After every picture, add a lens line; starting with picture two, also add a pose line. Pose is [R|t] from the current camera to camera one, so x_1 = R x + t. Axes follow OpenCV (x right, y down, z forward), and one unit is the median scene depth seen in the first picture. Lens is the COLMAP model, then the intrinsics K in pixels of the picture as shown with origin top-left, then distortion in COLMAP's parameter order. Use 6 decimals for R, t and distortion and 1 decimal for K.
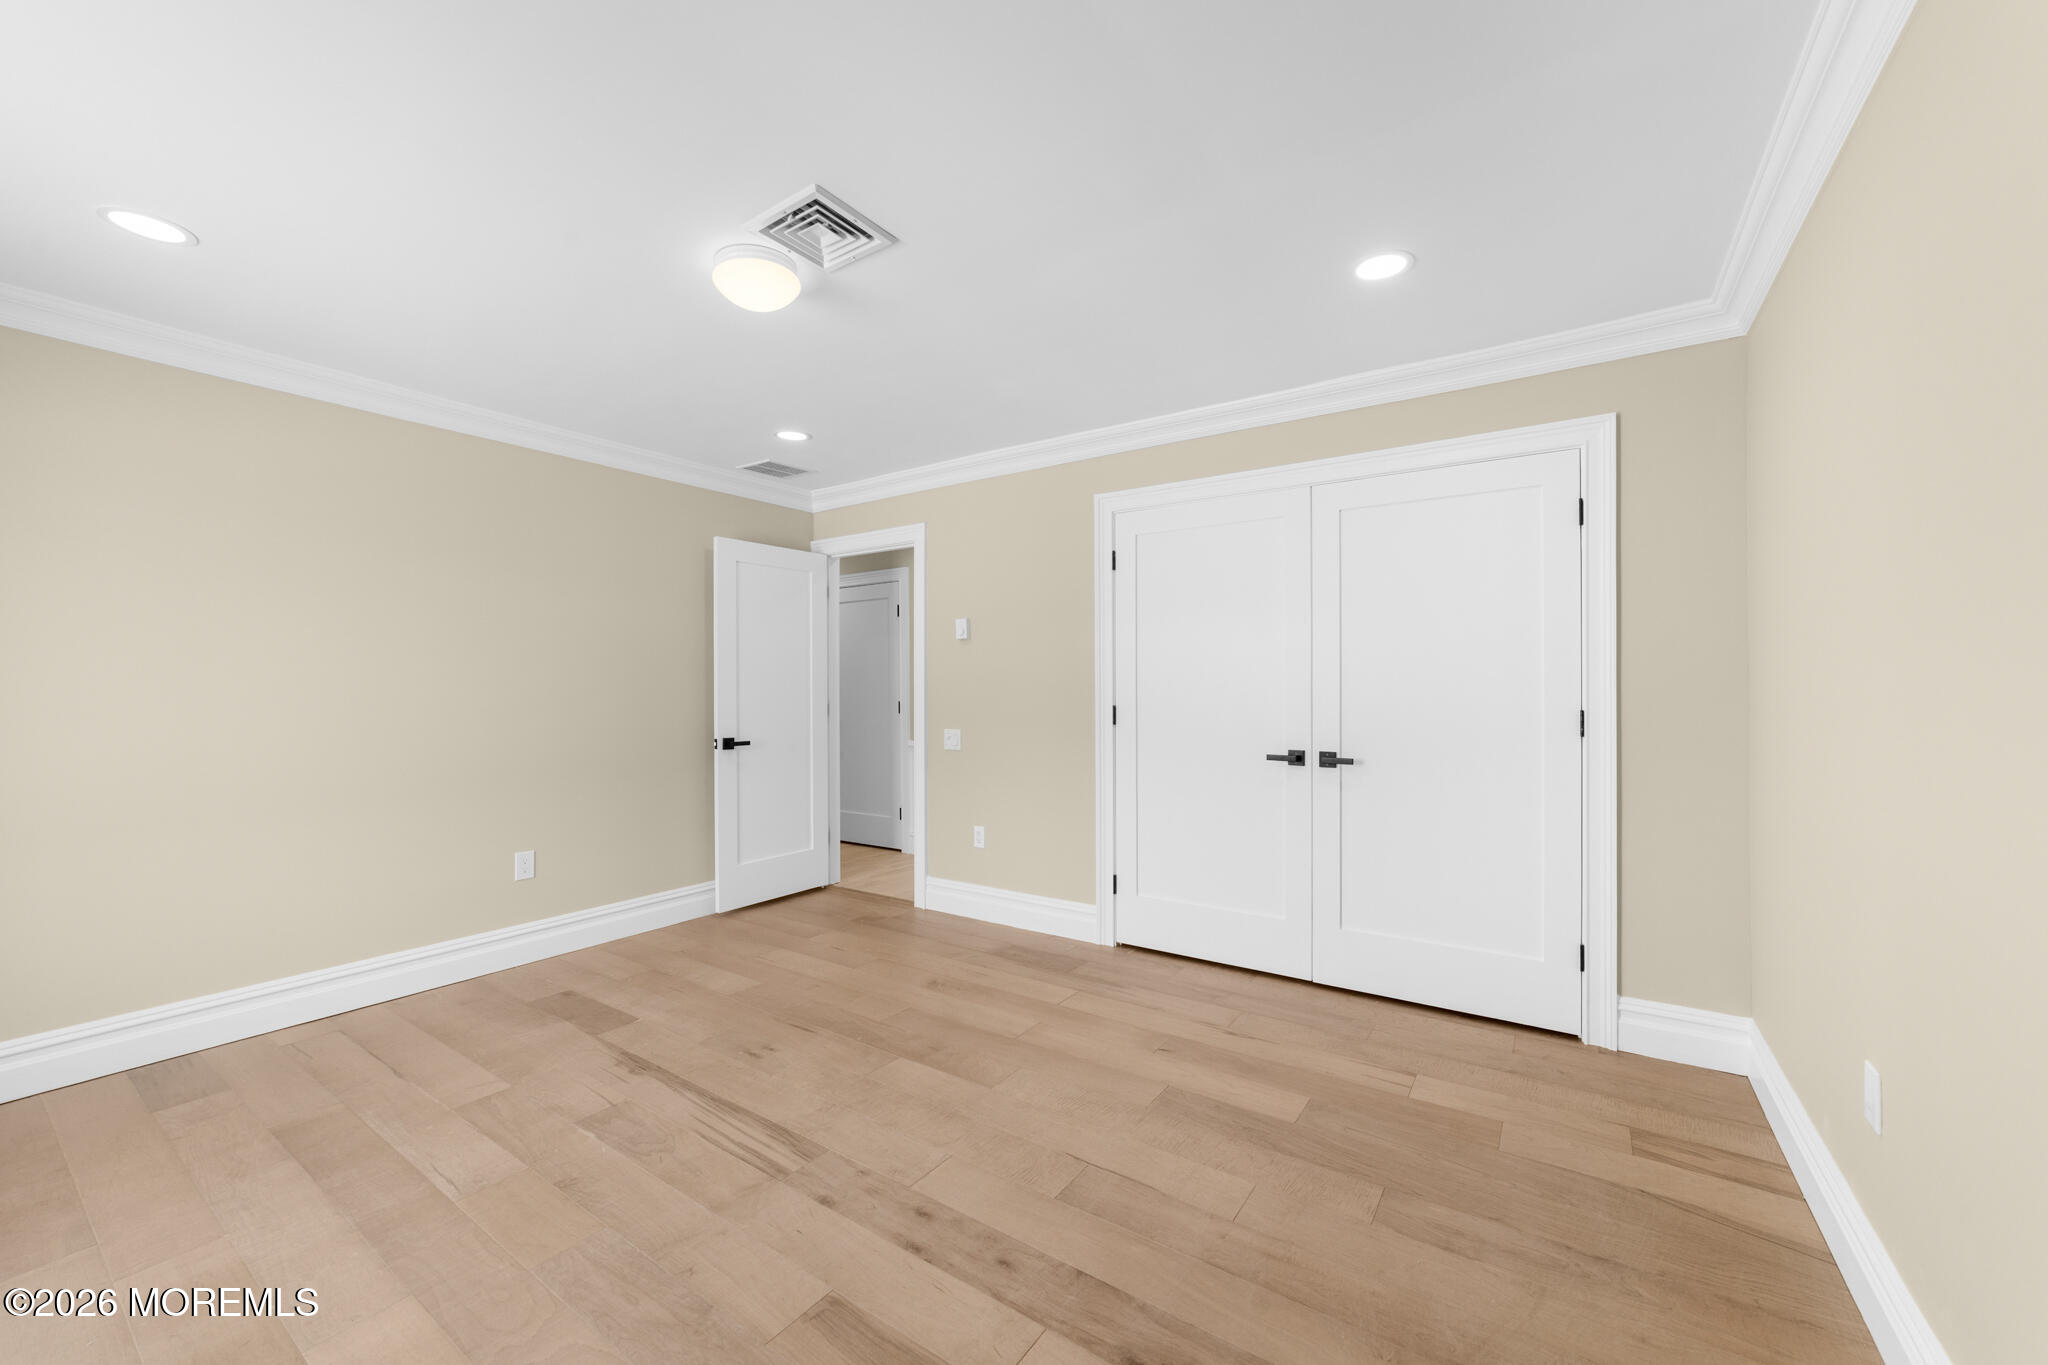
lens RADIAL K [[797.5, 0, 1021.8], [0, 797.5, 689.1], [0, 0, 1]] dist [-0.000610, -0.000019]
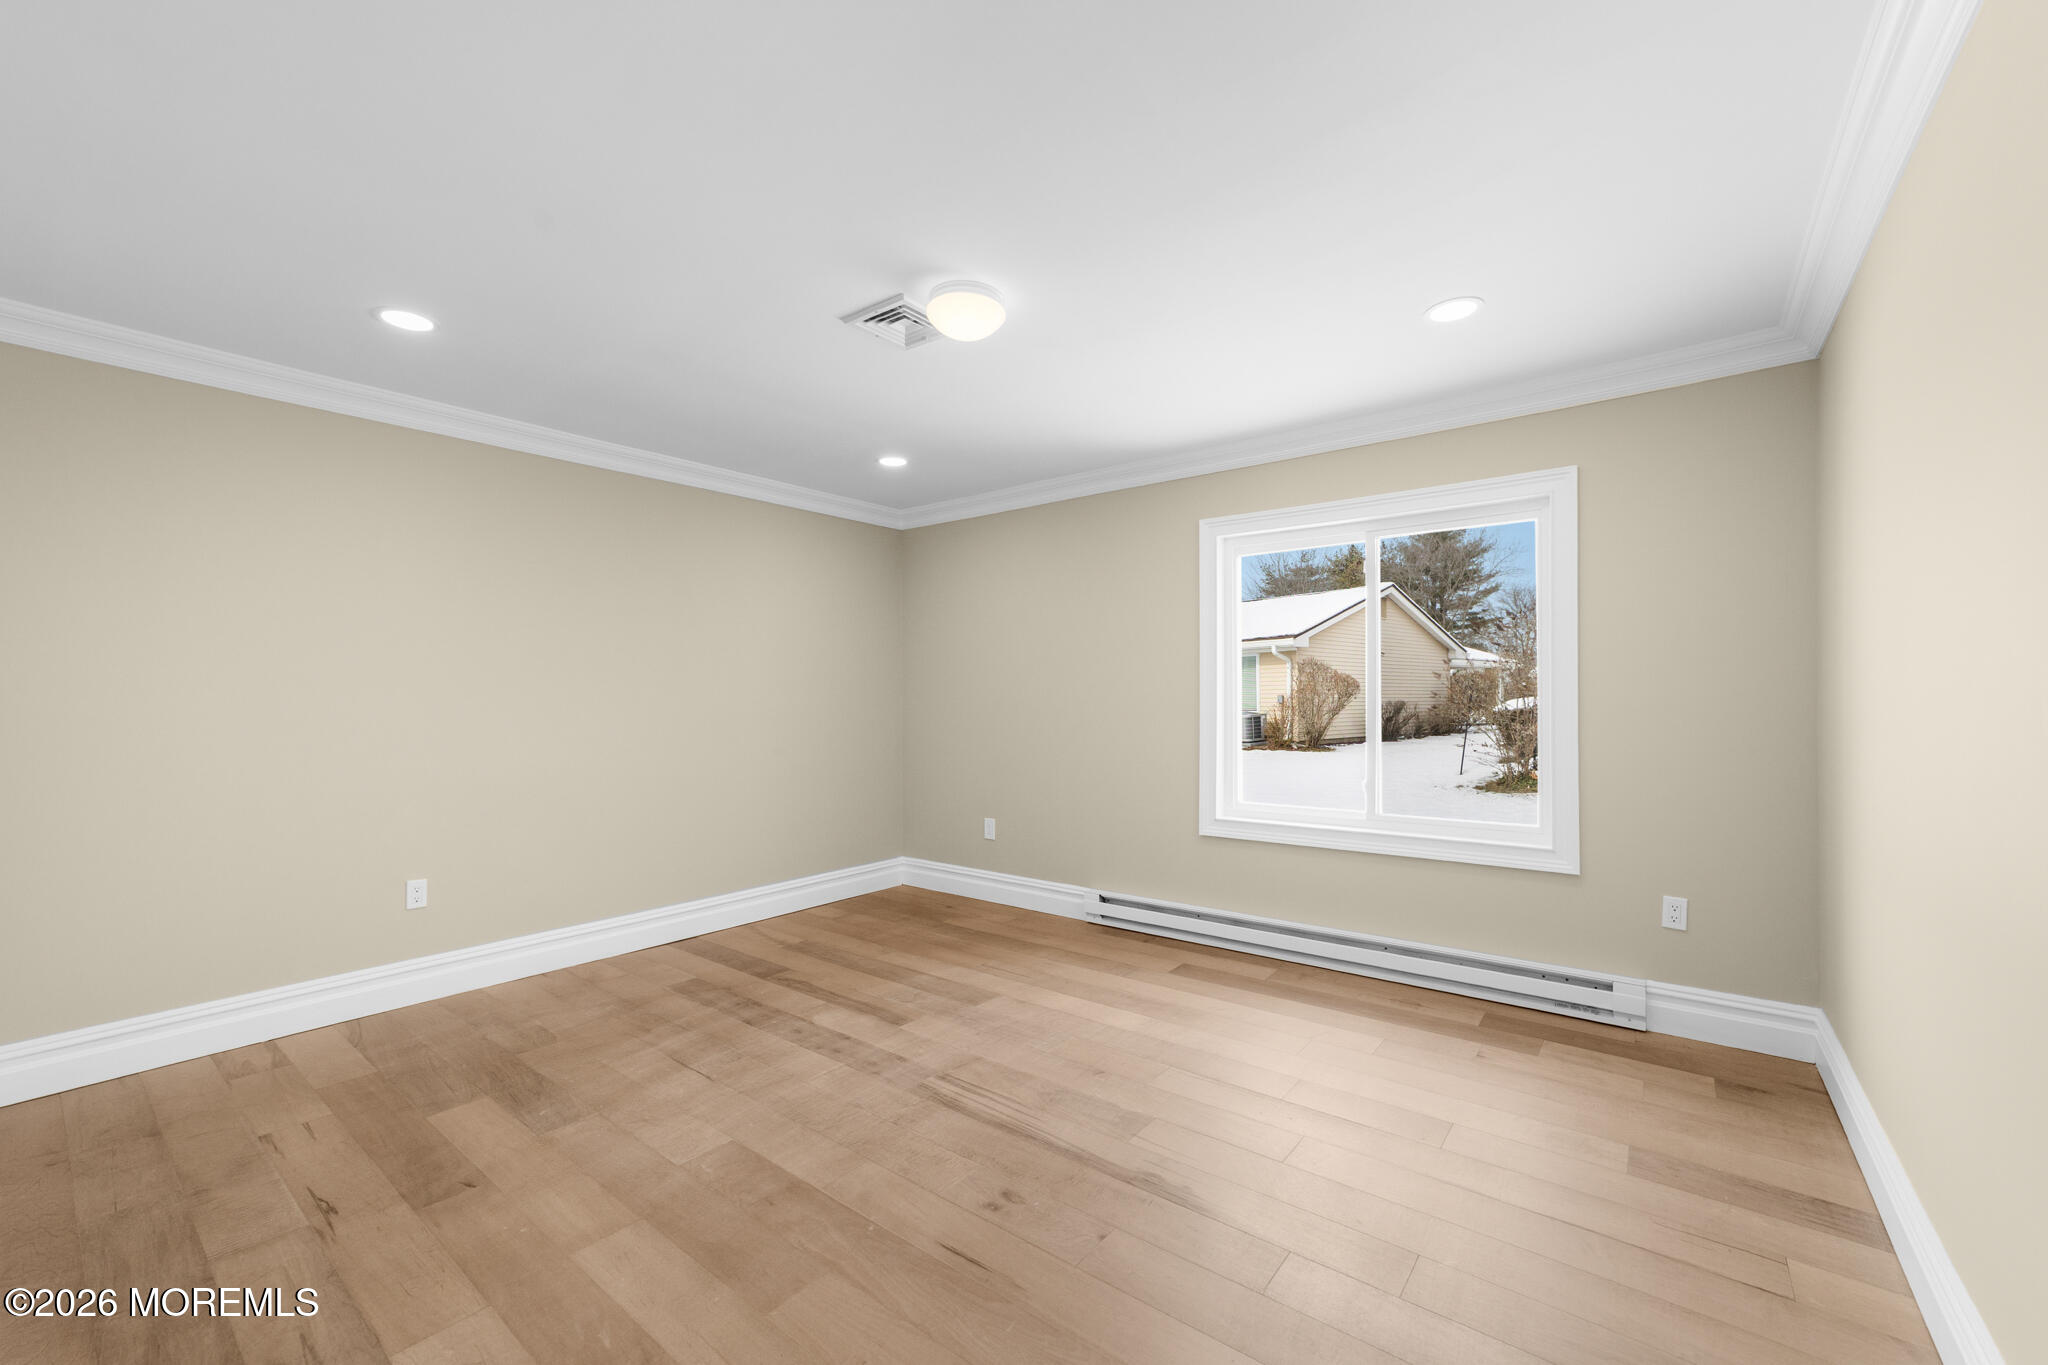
lens RADIAL K [[797.5, 0, 1021.8], [0, 797.5, 689.1], [0, 0, 1]] dist [-0.000610, -0.000019]
pose [[-0.998450, 0.007675, 0.055118, -0.458069], [0.007494, 0.999966, -0.003493, -0.006715], [-0.055143, -0.003075, -0.998474, 2.056179]]
